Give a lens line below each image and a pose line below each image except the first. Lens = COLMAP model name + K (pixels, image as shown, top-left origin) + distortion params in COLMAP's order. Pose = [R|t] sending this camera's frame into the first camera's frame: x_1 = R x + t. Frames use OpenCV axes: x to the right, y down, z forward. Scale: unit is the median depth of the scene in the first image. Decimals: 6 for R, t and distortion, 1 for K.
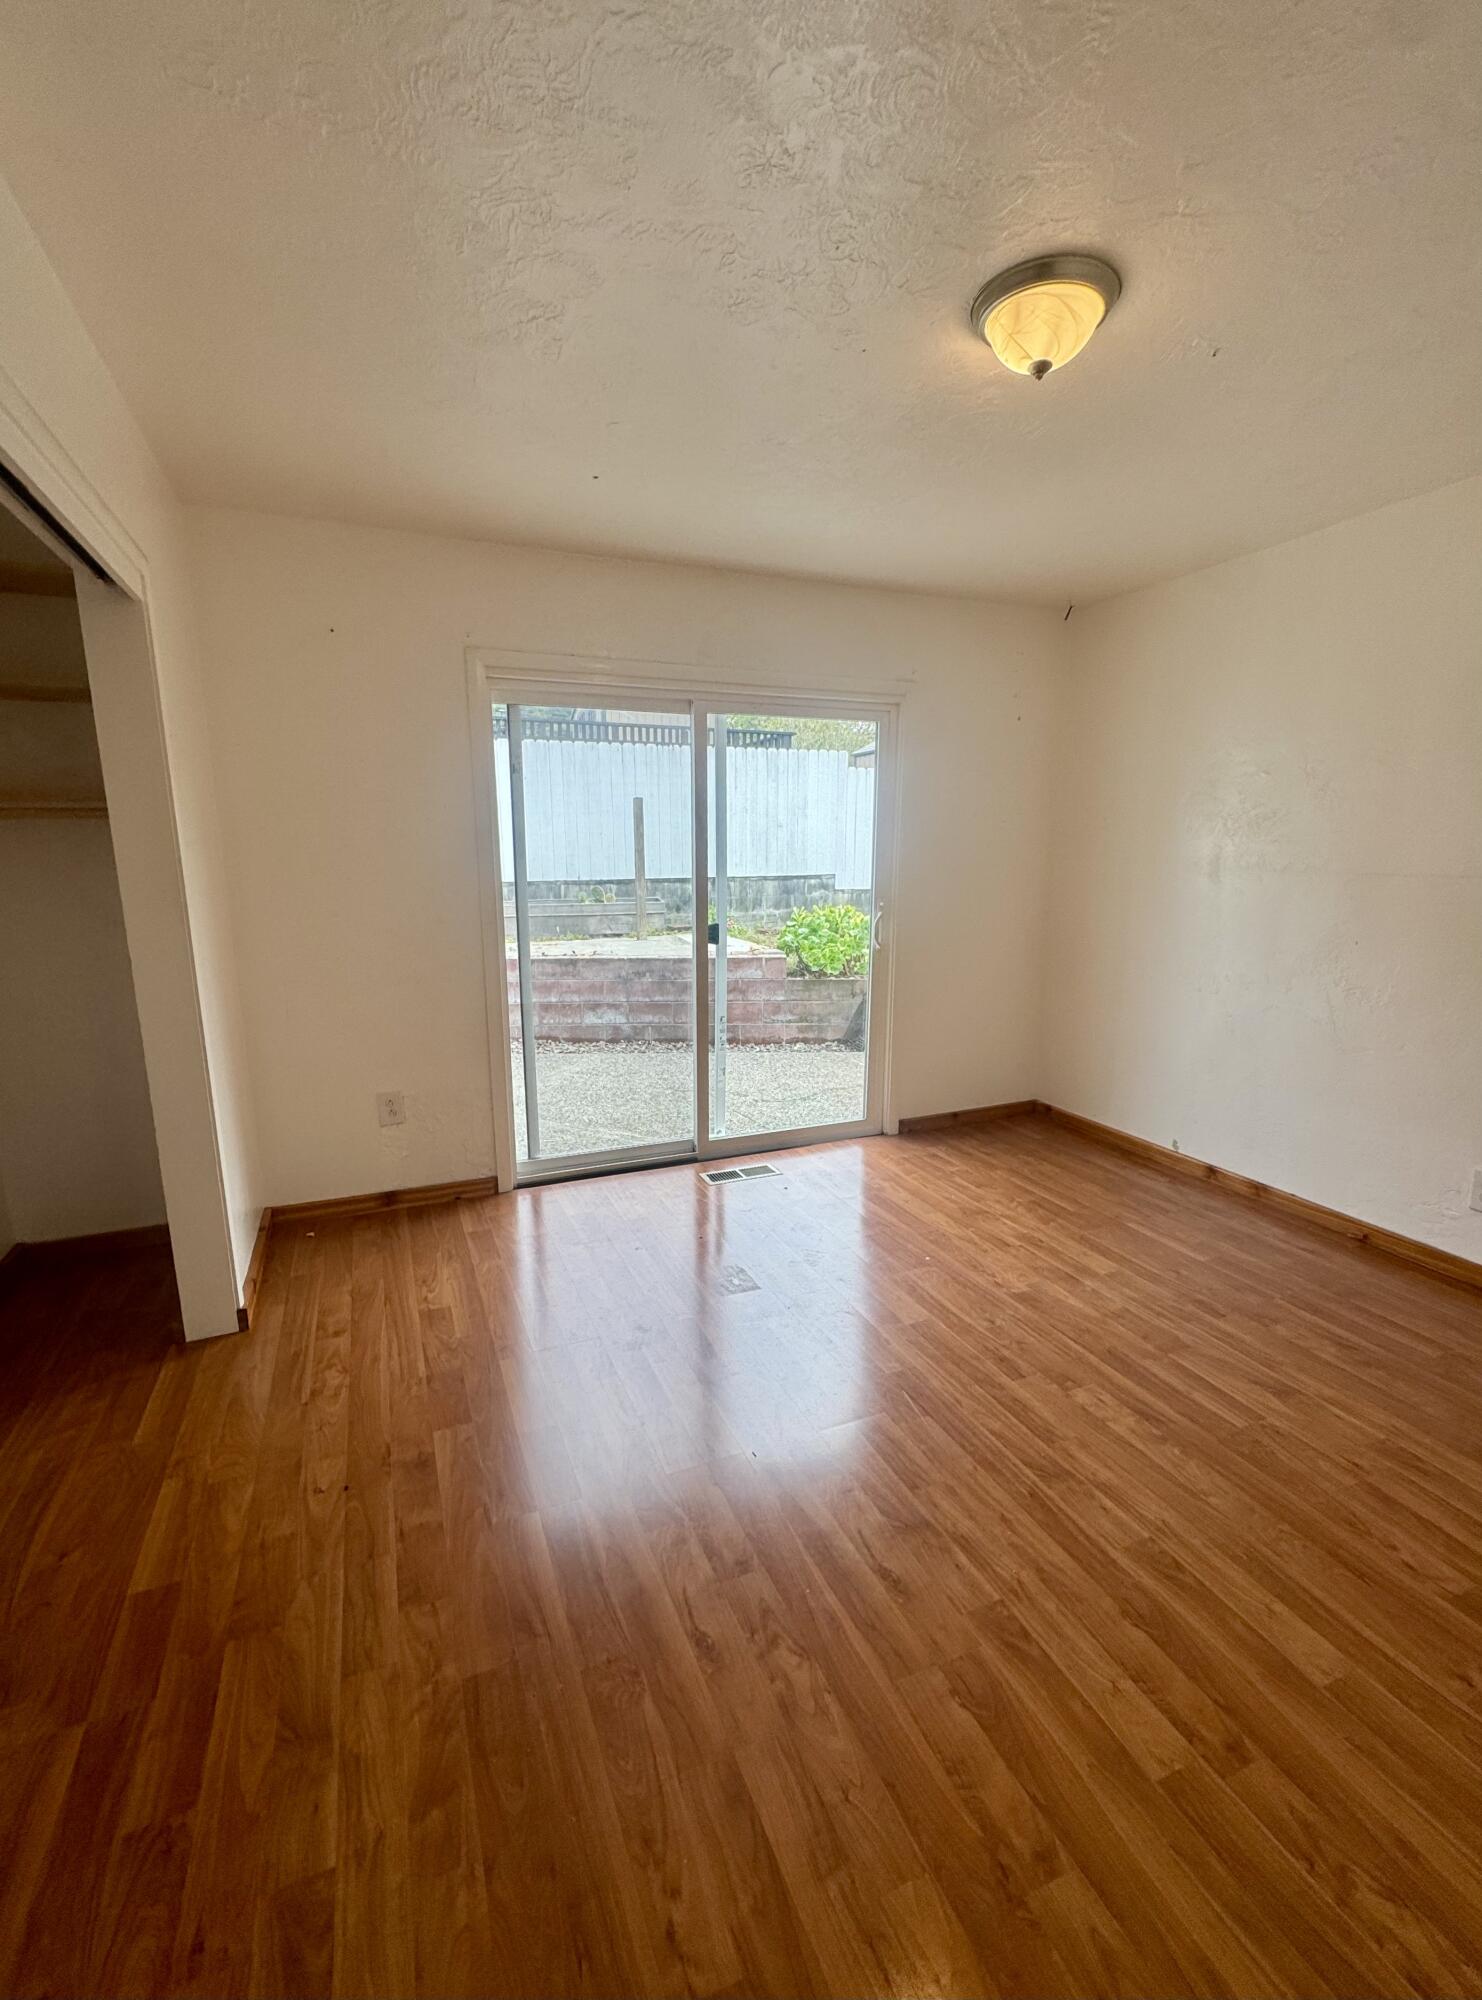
lens RADIAL K [[855.6, 0, 721.5], [0, 855.6, 1018.9], [0, 0, 1]] dist [-0.007700, 0.001011]
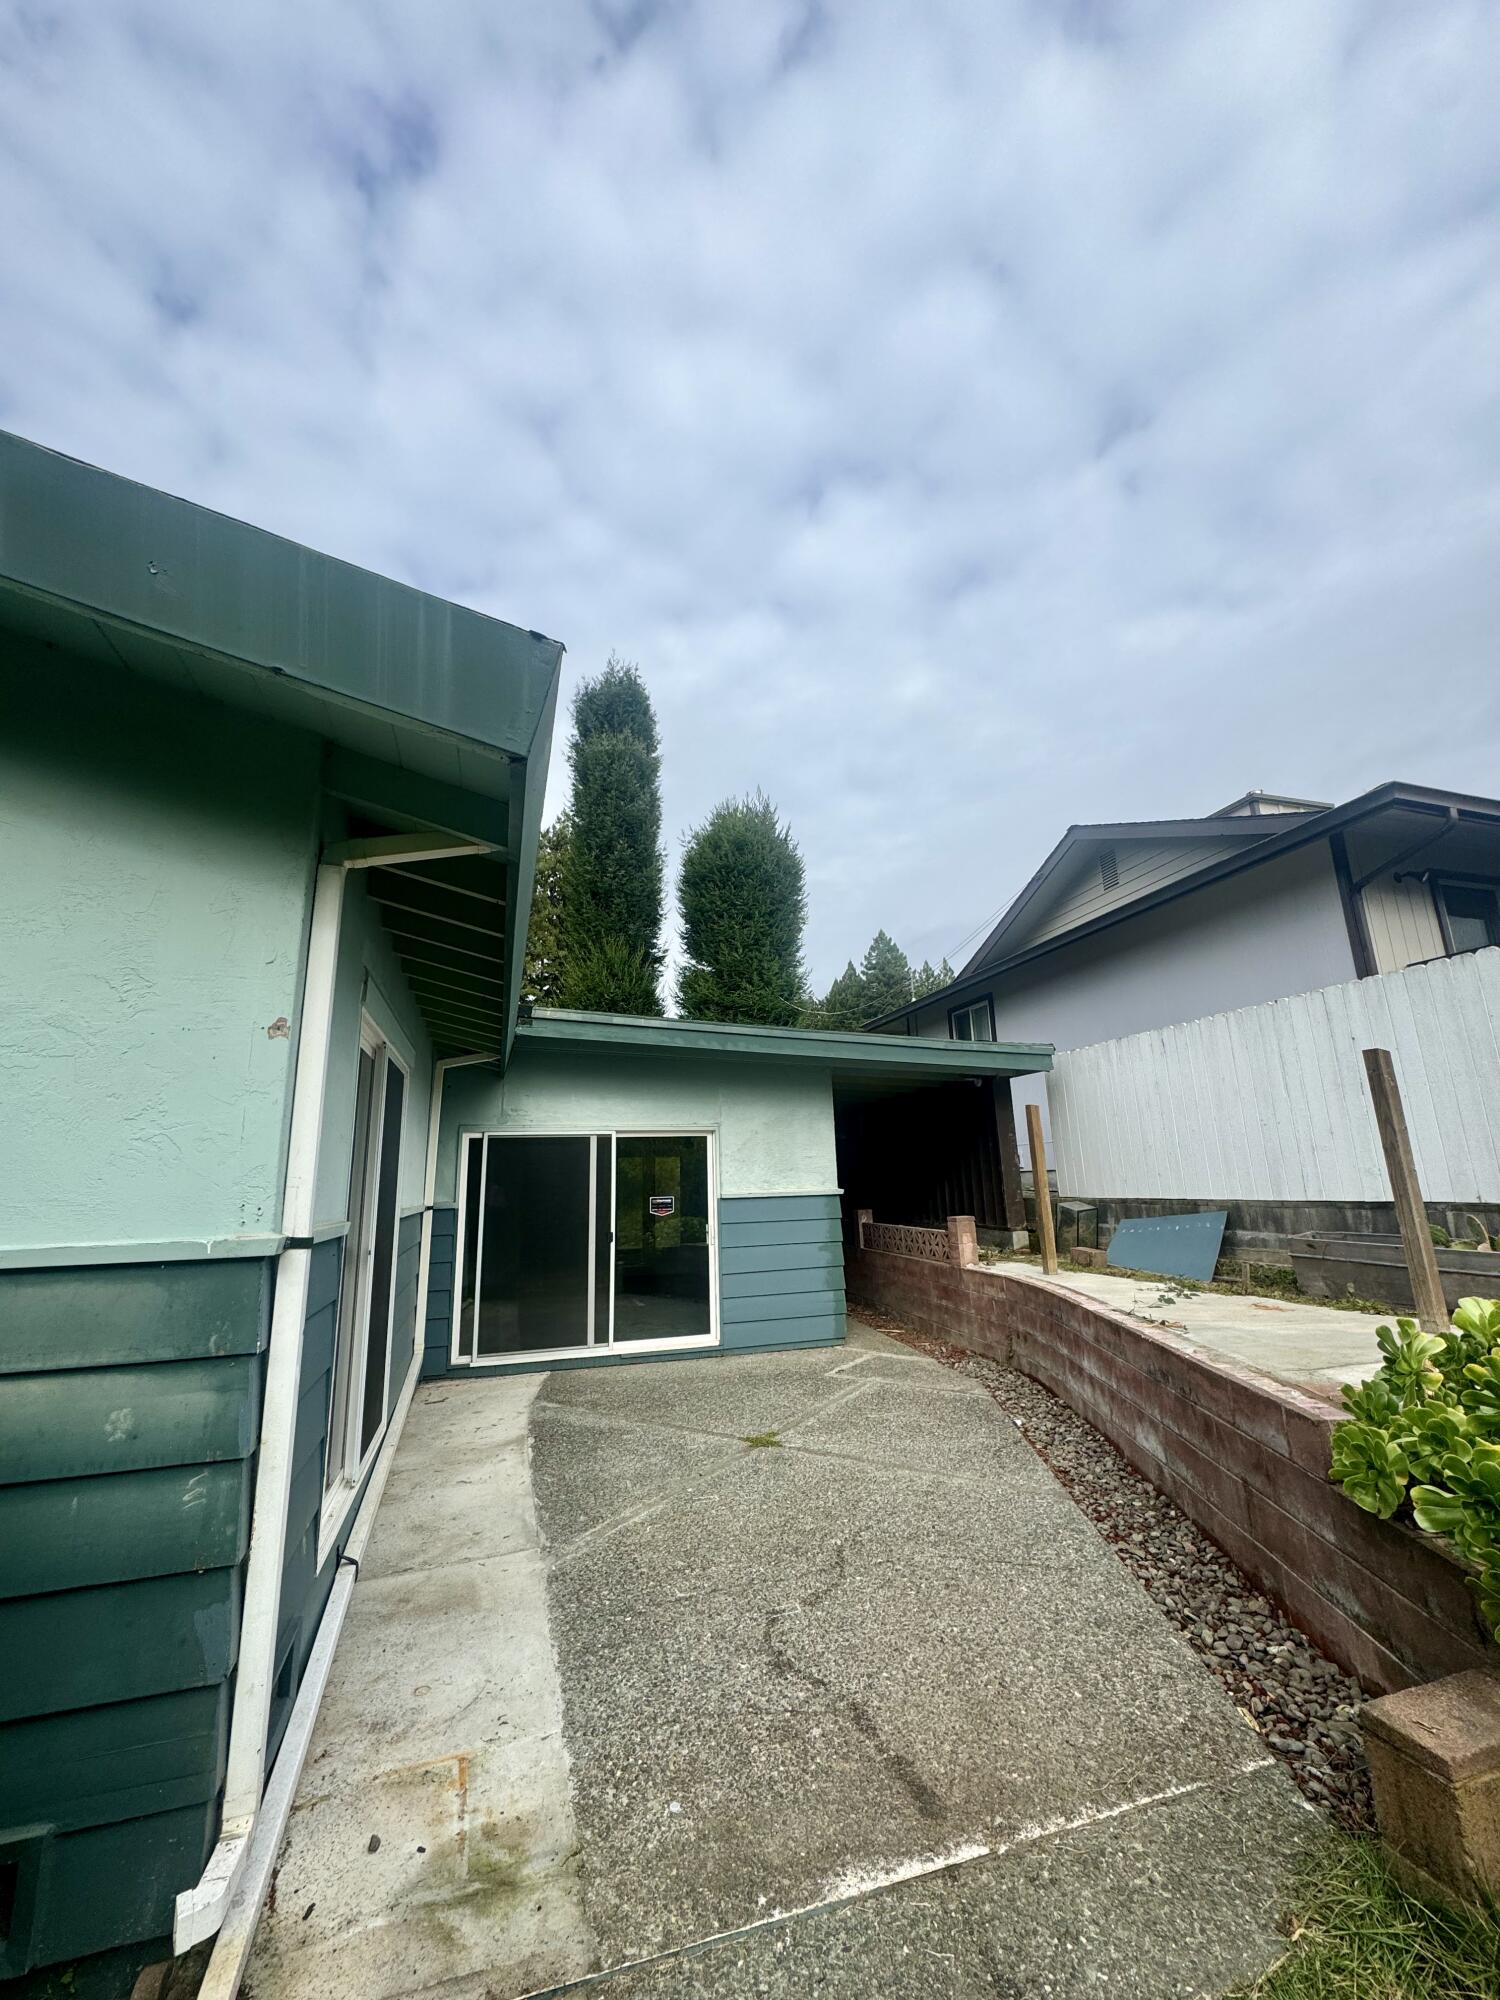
lens RADIAL K [[792.7, 0, 759.0], [0, 792.7, 1000.9], [0, 0, 1]] dist [-0.003743, 0.000180]
pose [[-0.081149, -0.215739, -0.973073, 0.918250], [-0.168690, 0.965181, -0.199921, -0.267332], [0.982323, 0.147924, -0.114717, 1.452681]]
